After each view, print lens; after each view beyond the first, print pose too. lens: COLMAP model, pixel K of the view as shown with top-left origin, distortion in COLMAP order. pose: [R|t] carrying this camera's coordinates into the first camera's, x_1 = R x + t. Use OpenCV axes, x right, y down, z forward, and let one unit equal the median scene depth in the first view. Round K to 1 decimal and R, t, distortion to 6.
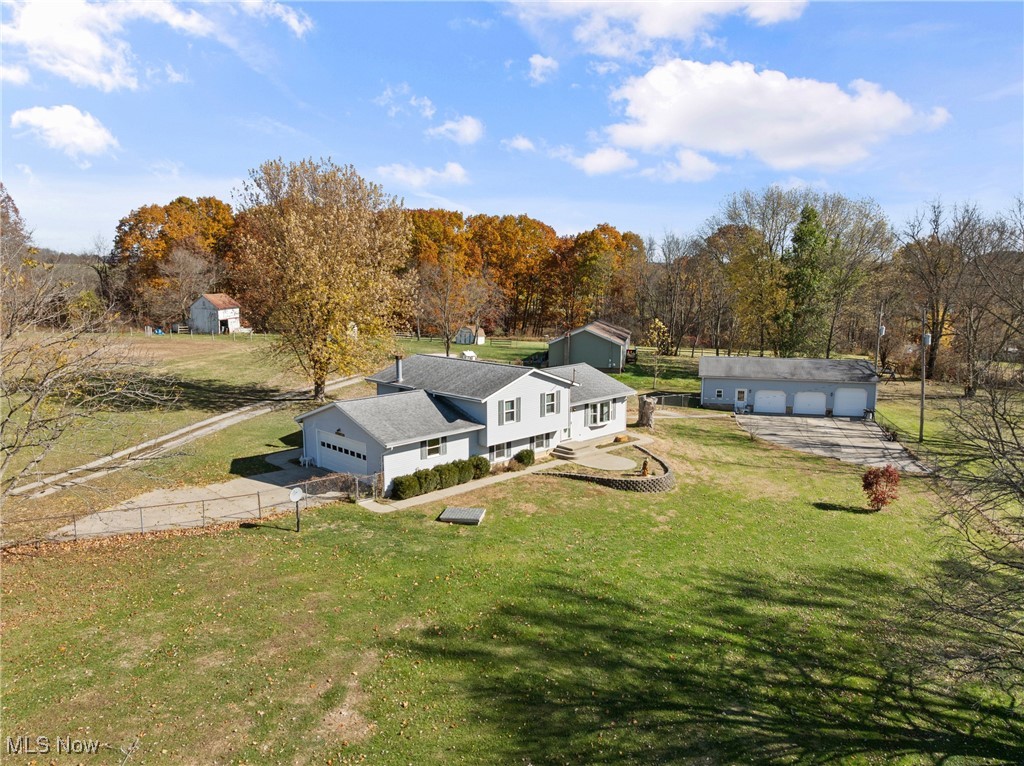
lens RADIAL K [[719.2, 0, 512.0], [0, 719.2, 383.0], [0, 0, 1]] dist [-0.011657, -0.004560]
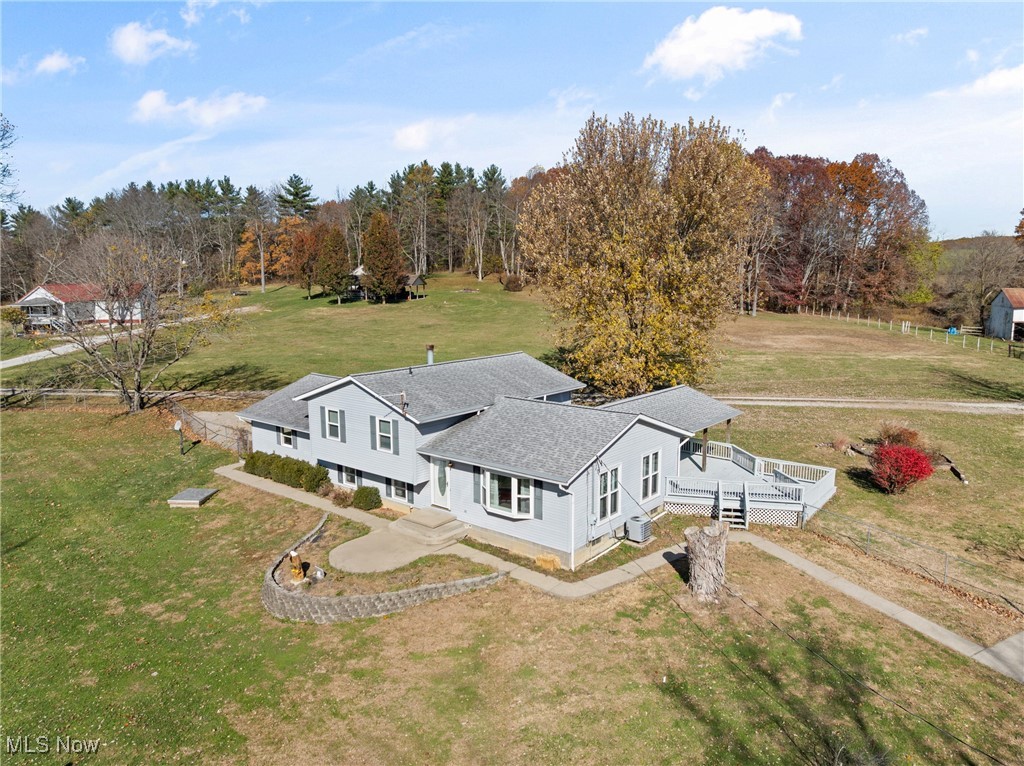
lens RADIAL K [[719.4, 0, 517.5], [0, 719.4, 372.0], [0, 0, 1]] dist [-0.035478, -0.003909]
pose [[0.117561, 0.137569, -0.983491, 0.779433], [-0.148256, 0.981691, 0.119596, -0.139031], [0.981937, 0.131749, 0.135804, 1.097276]]
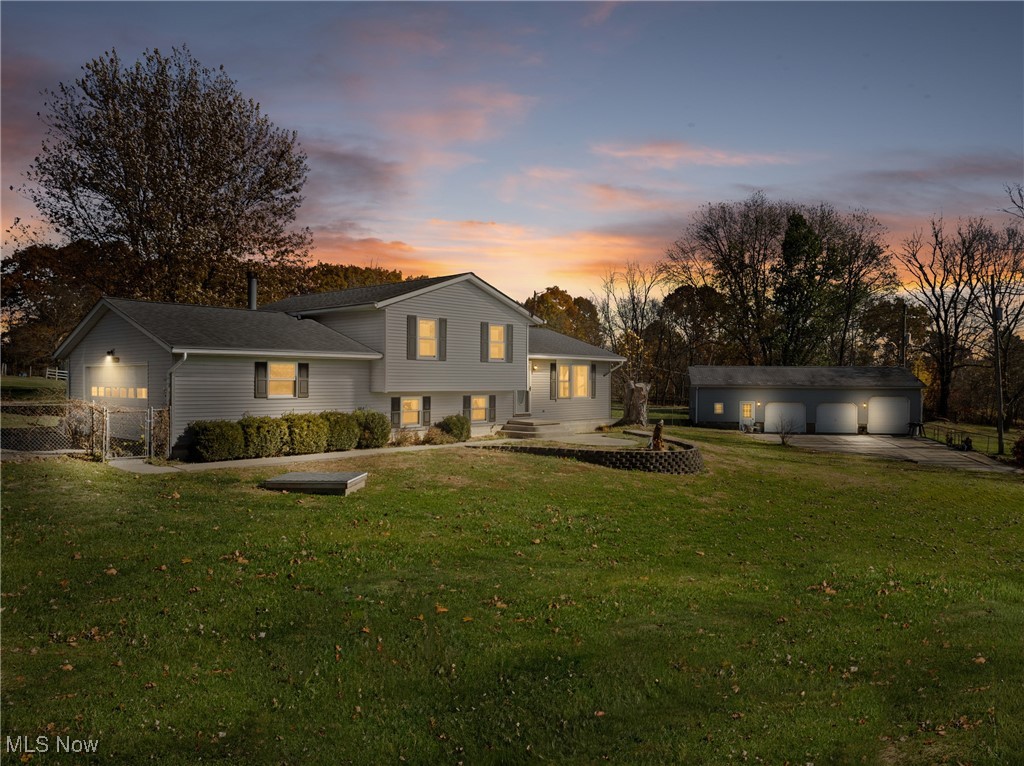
lens RADIAL K [[719.2, 0, 512.0], [0, 719.2, 383.0], [0, 0, 1]] dist [-0.011657, -0.004560]
pose [[0.997294, 0.006303, 0.073240, 0.023225], [0.004533, 0.989148, -0.146851, 0.163293], [-0.073370, 0.146785, 0.986444, 0.429554]]
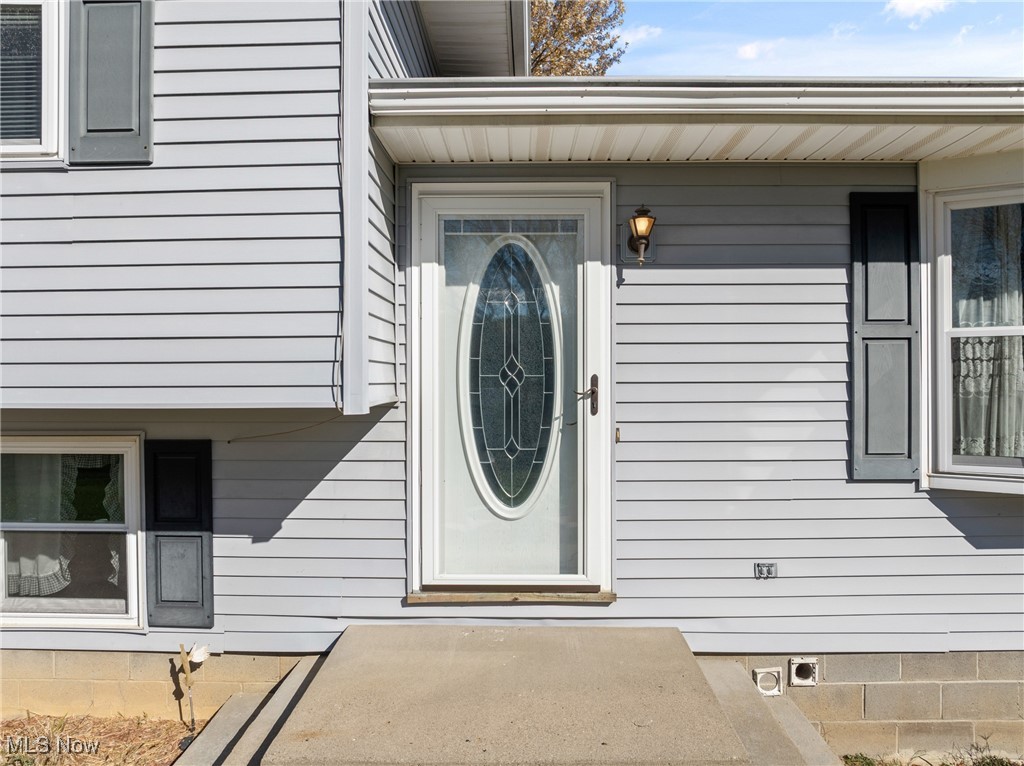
lens RADIAL K [[719.4, 0, 517.5], [0, 719.4, 372.0], [0, 0, 1]] dist [-0.035478, -0.003909]
pose [[0.711233, -0.000543, -0.702956, 0.152848], [-0.103550, 0.989010, -0.105533, 0.071091], [0.695287, 0.147849, 0.703361, 1.067101]]
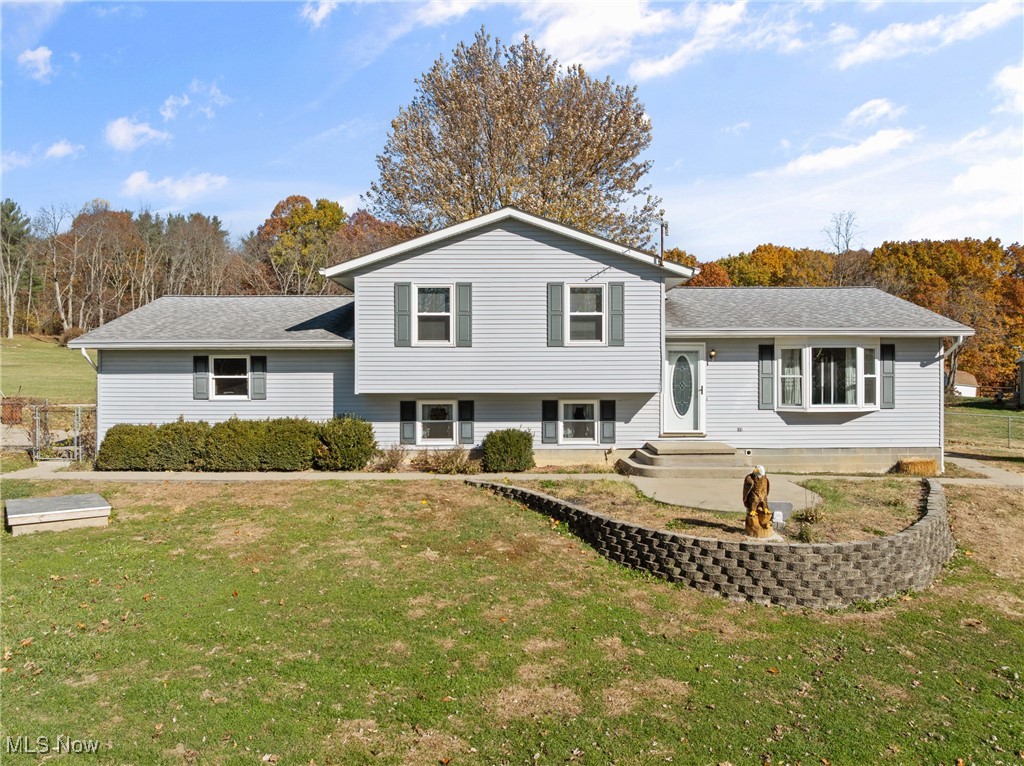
lens RADIAL K [[719.4, 0, 517.5], [0, 719.4, 372.0], [0, 0, 1]] dist [-0.035478, -0.003909]
pose [[0.722448, -0.004357, -0.691412, 0.306493], [-0.104164, 0.987881, -0.115065, 0.112219], [0.683534, 0.155149, 0.713239, 0.765656]]
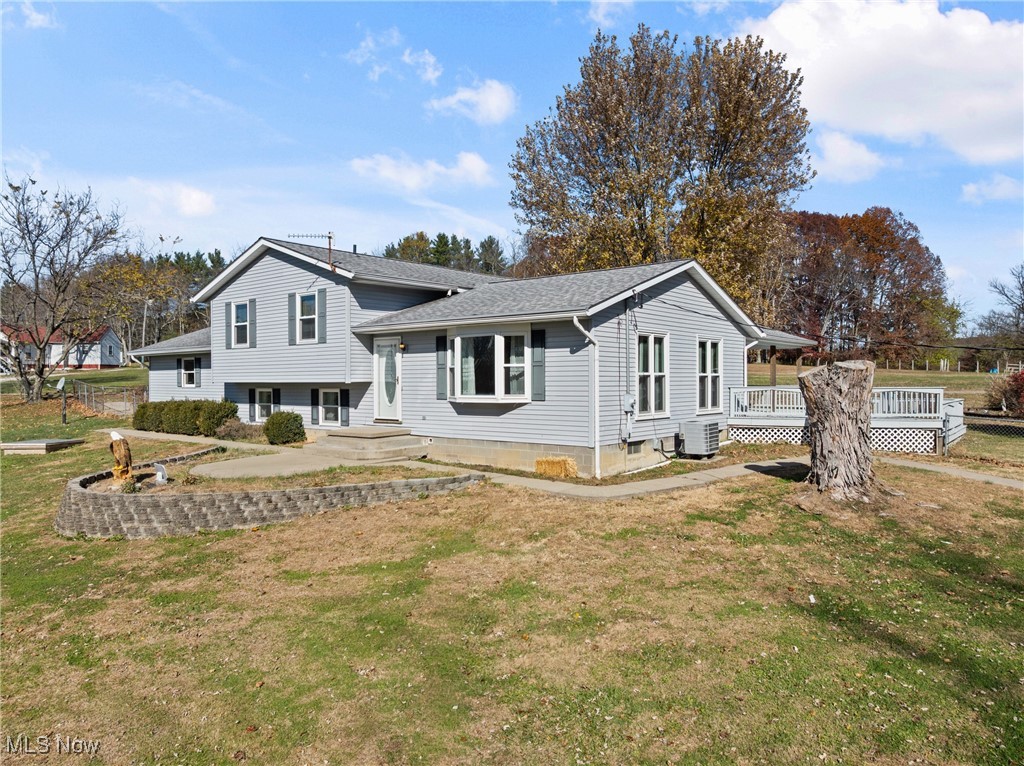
lens RADIAL K [[719.4, 0, 517.5], [0, 719.4, 372.0], [0, 0, 1]] dist [-0.035478, -0.003909]
pose [[0.118901, -0.009723, -0.992858, 0.554849], [-0.145764, 0.988947, -0.027141, 0.059258], [0.982148, 0.147950, 0.116170, 1.160834]]
